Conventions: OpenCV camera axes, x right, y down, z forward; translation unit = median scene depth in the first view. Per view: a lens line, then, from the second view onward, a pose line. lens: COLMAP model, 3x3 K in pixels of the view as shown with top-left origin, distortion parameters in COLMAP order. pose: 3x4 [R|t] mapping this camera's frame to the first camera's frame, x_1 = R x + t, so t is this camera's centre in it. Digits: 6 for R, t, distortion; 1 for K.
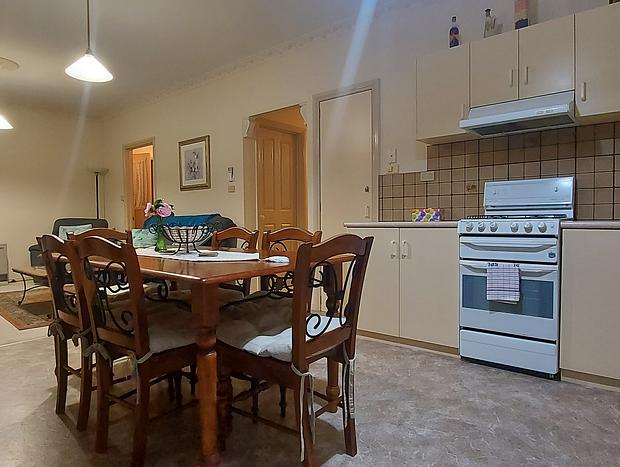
lens RADIAL K [[415.2, 0, 304.0], [0, 415.2, 231.4], [0, 0, 1]] dist [-0.012158, -0.001924]
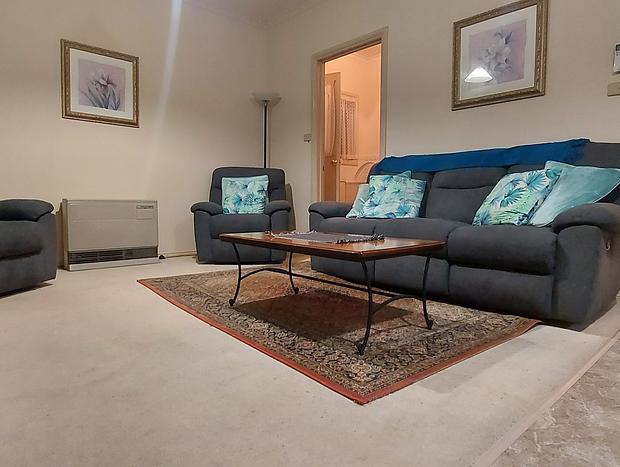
lens RADIAL K [[415.2, 0, 307.9], [0, 415.2, 230.2], [0, 0, 1]] dist [-0.012158, -0.001924]
pose [[0.992502, 0.020683, -0.120469, -0.360805], [-0.015394, 0.998883, 0.044672, 0.039700], [0.121259, -0.042483, 0.991711, 0.337312]]
